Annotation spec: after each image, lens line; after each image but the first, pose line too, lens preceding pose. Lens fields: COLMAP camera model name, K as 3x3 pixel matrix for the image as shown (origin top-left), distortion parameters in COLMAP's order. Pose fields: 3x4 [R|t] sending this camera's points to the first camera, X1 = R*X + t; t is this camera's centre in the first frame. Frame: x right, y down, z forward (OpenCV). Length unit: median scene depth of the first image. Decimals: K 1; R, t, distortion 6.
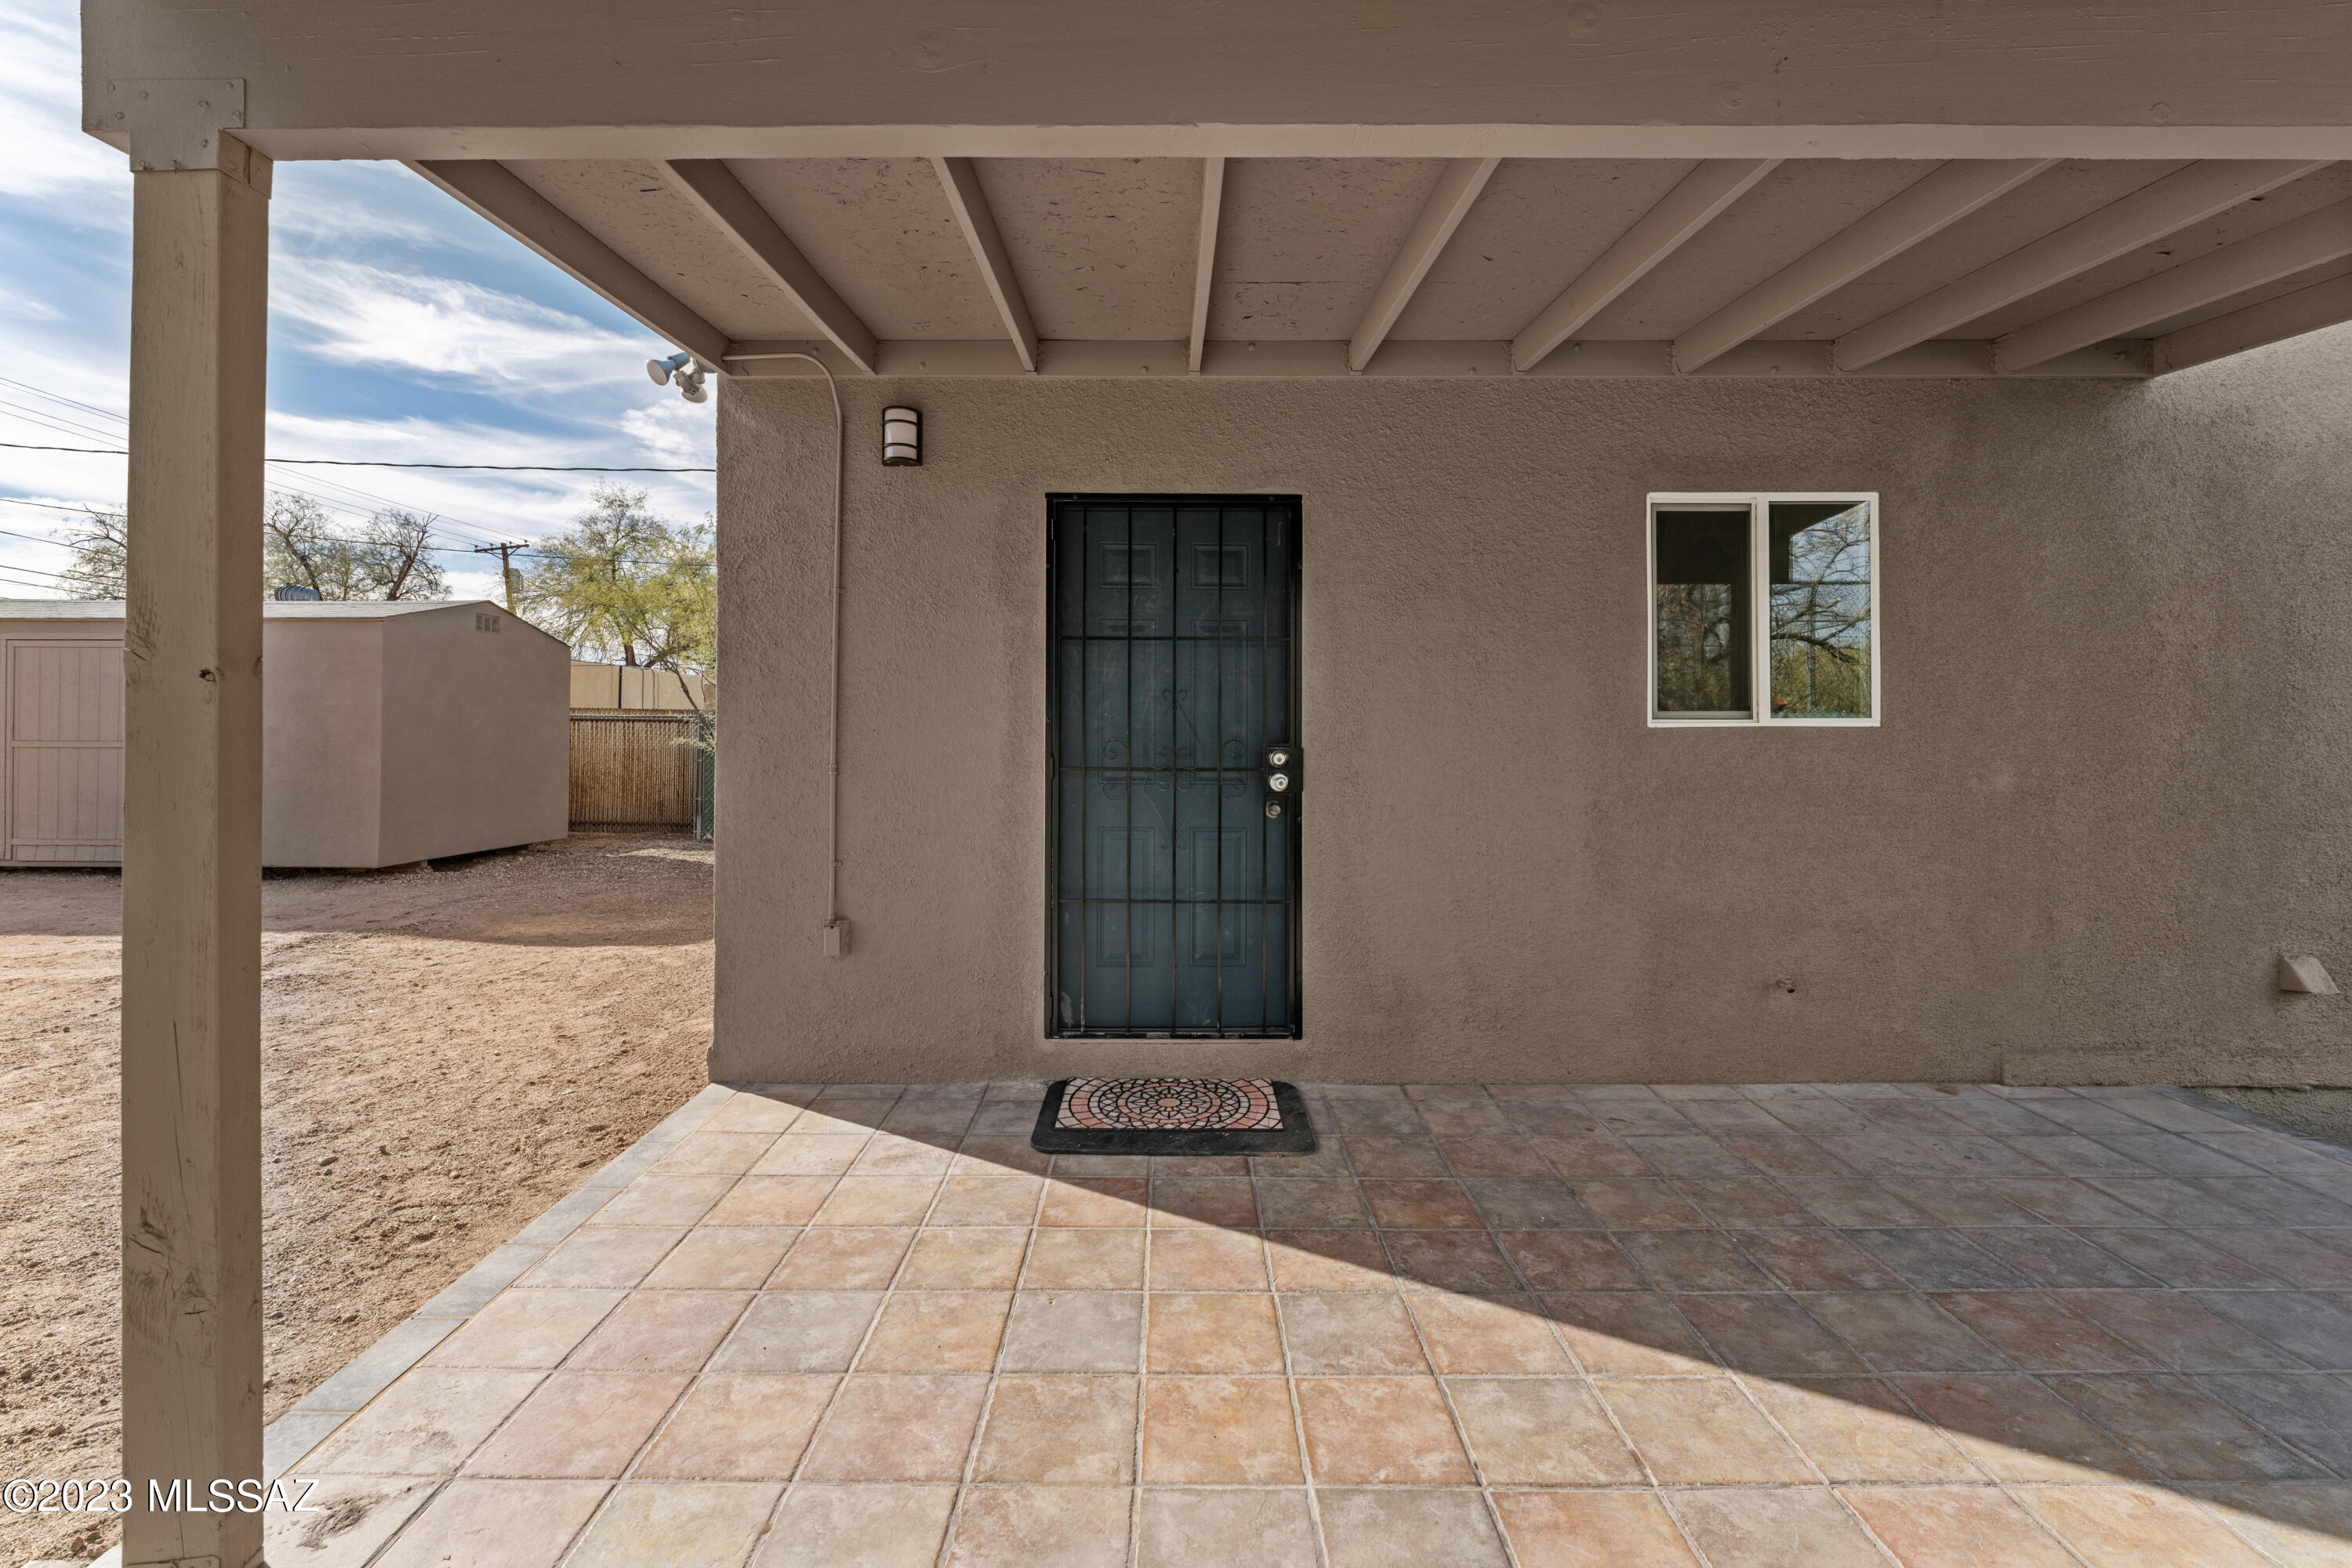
lens RADIAL K [[990.6, 0, 1172.9], [0, 990.6, 741.5], [0, 0, 1]] dist [-0.000362, 0.000063]
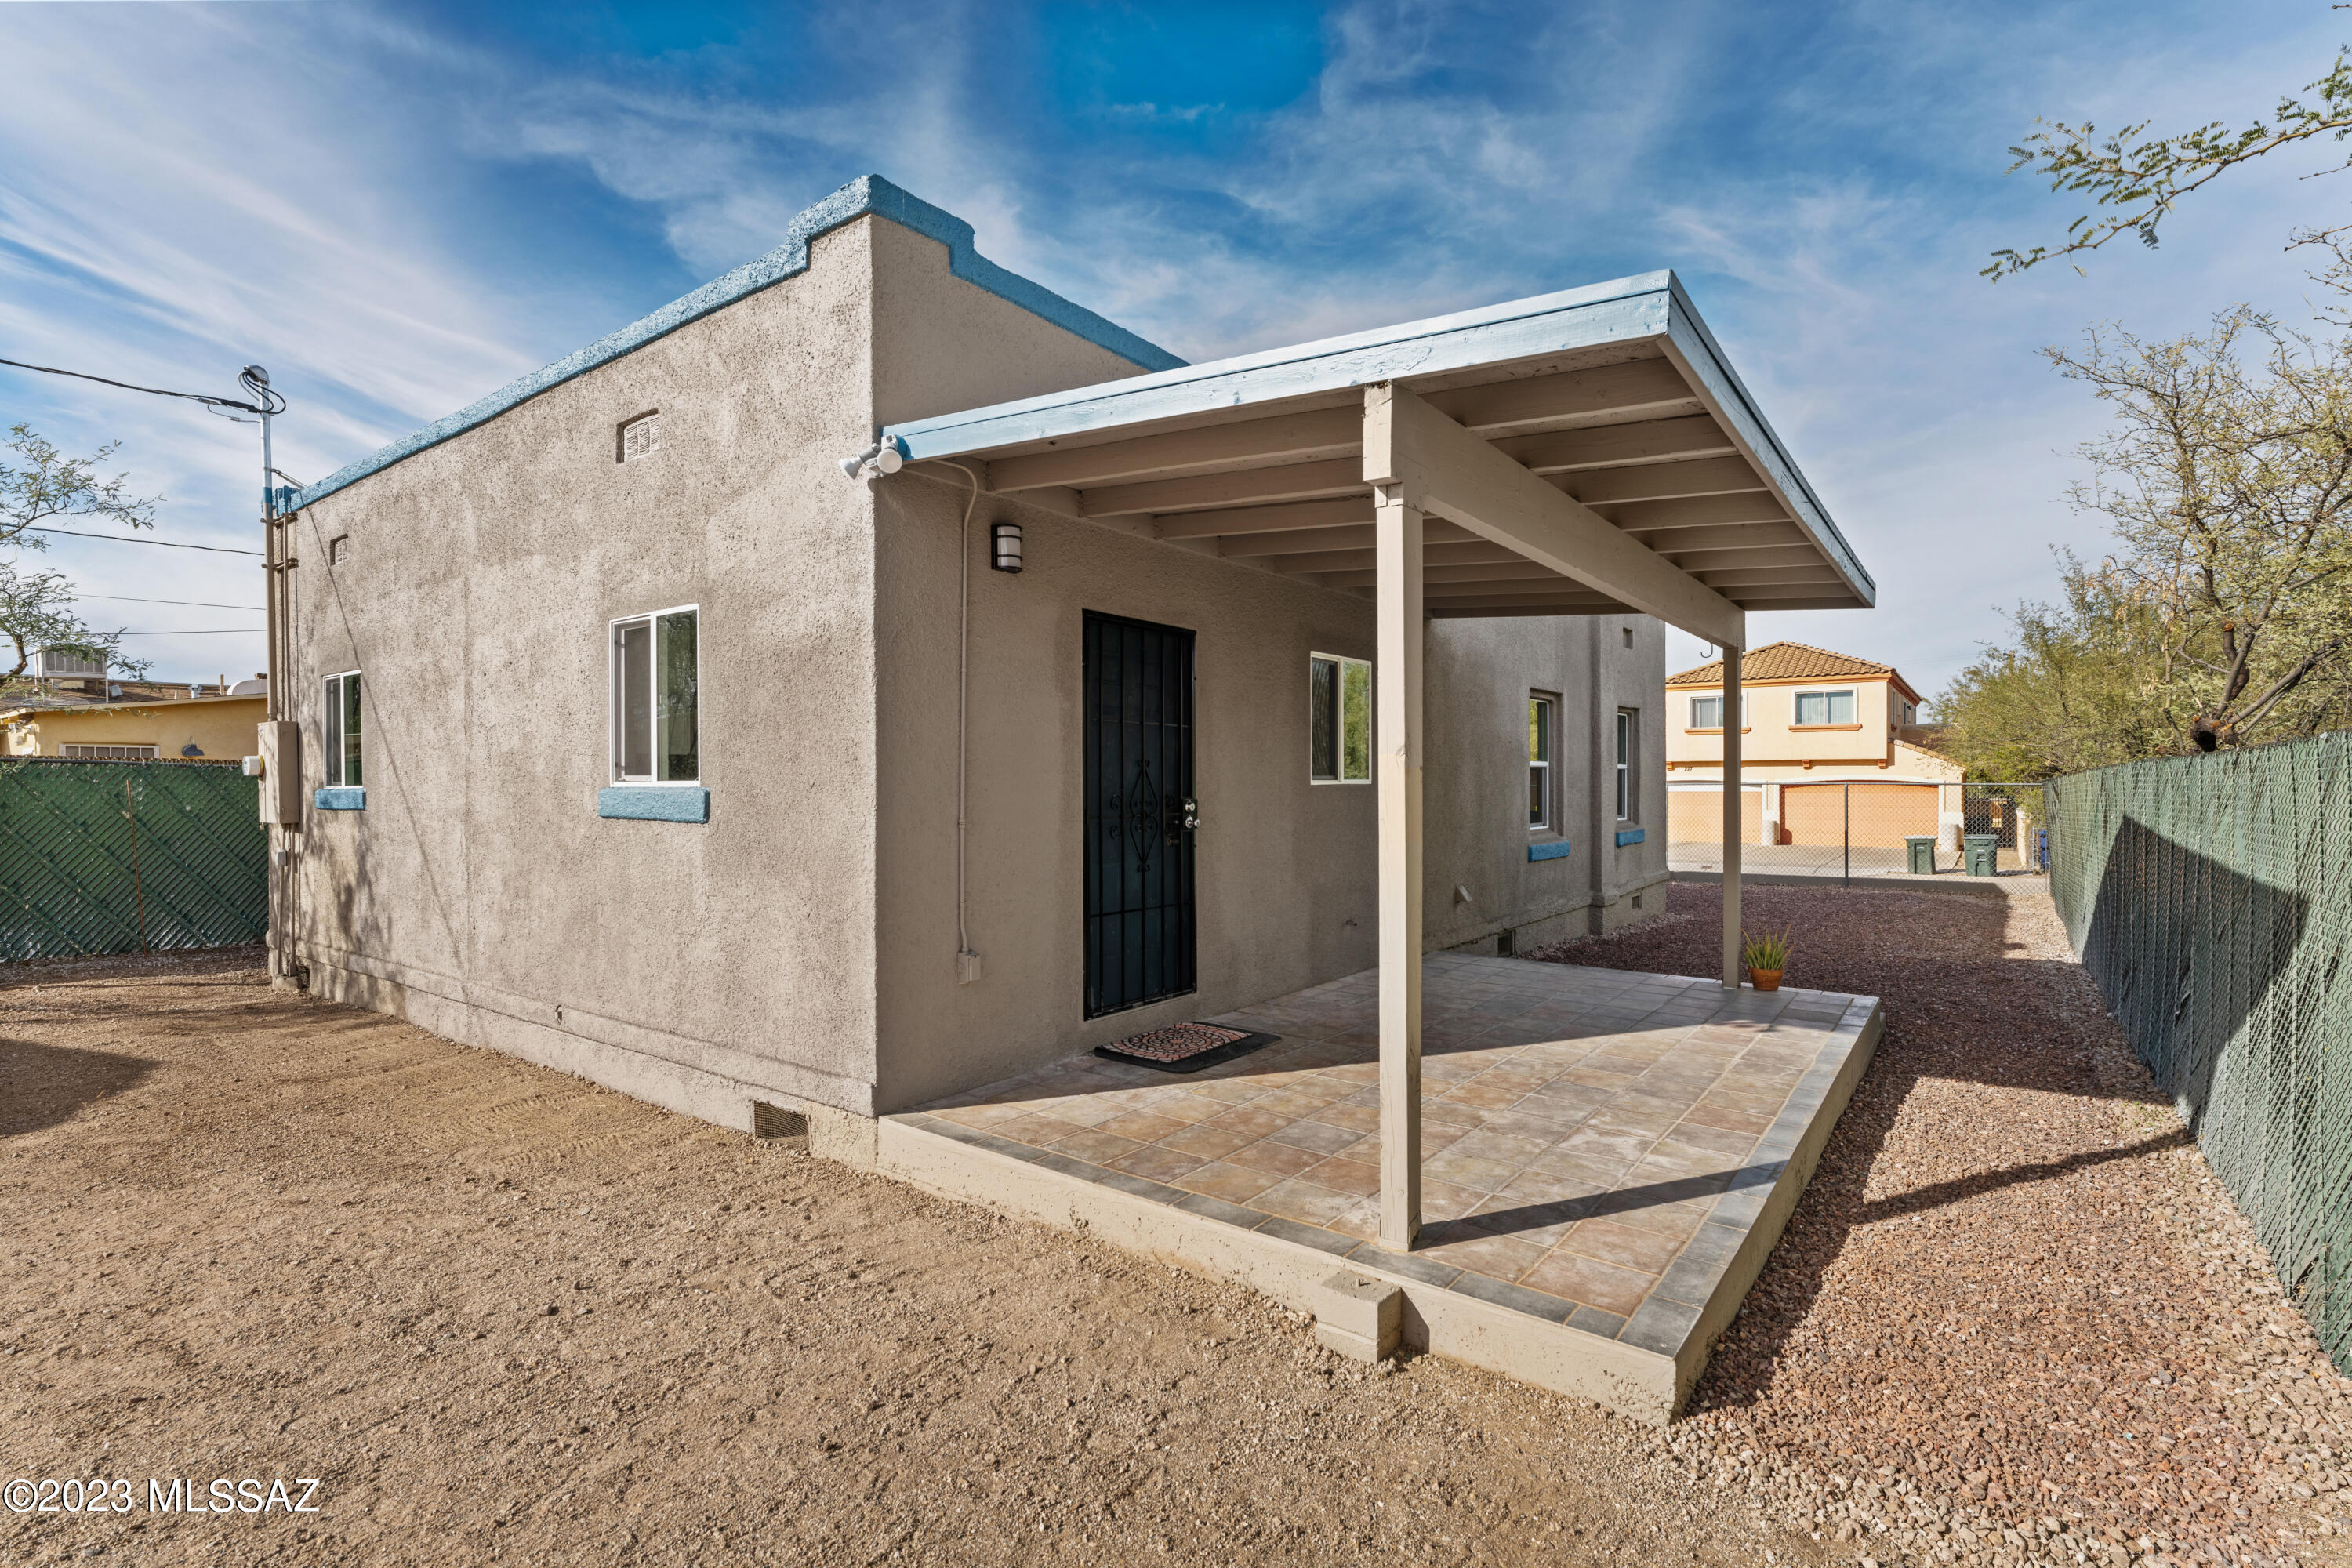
lens RADIAL K [[1095.1, 0, 1176.0], [0, 1095.1, 784.0], [0, 0, 1]] dist [0.000460, -0.000192]
pose [[0.603618, -0.004838, 0.797259, -1.236693], [0.003828, 0.999988, 0.003170, -0.021512], [-0.797265, 0.001139, 0.603629, 0.017866]]
